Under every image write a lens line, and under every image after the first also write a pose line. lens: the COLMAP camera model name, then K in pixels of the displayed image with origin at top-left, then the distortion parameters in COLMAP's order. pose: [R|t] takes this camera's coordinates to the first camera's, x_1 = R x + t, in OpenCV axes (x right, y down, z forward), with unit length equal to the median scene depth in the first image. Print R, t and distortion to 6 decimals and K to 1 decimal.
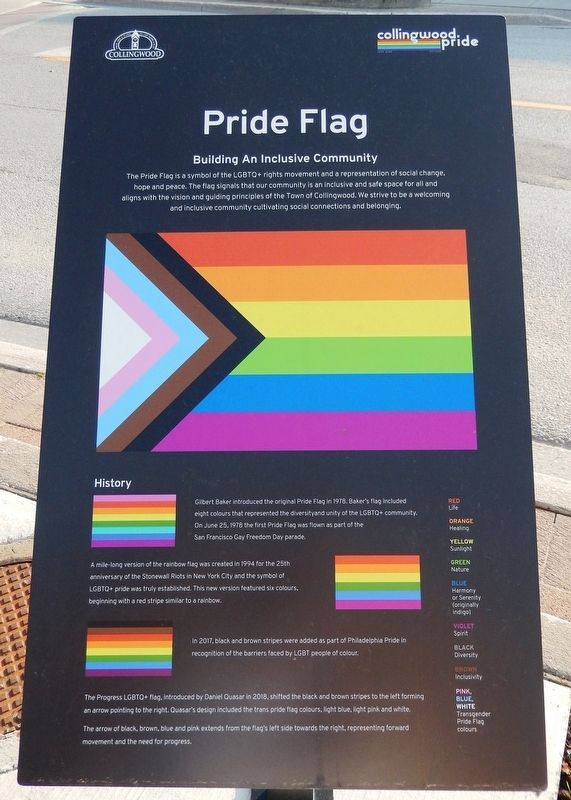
lens RADIAL K [[766.9, 0, 280.8], [0, 766.9, 398.2], [0, 0, 1]] dist [-0.014256, 0.000000]
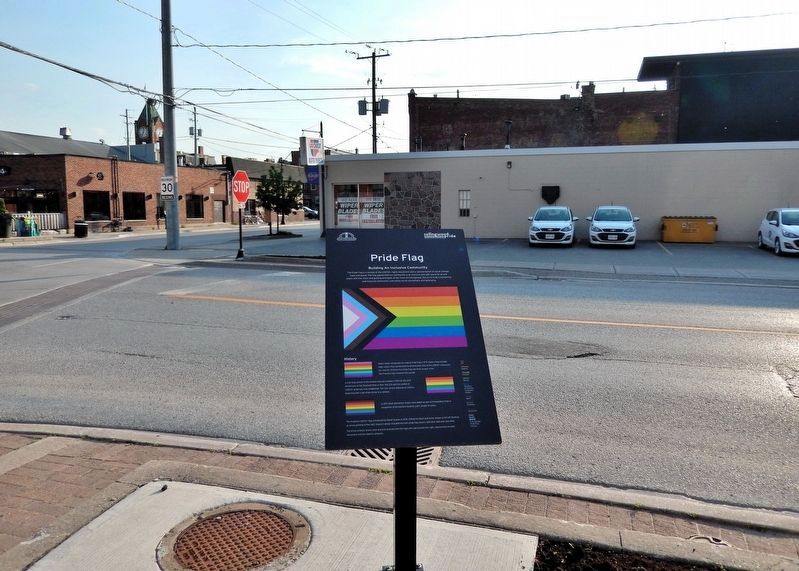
lens RADIAL K [[766.0, 0, 401.0], [0, 766.0, 286.0], [0, 0, 1]] dist [-0.014256, 0.000000]
pose [[0.989760, -0.000085, 0.142738, -0.440637], [0.065920, 0.887245, -0.456564, 1.211305], [-0.126605, 0.461298, 0.878166, -1.751024]]
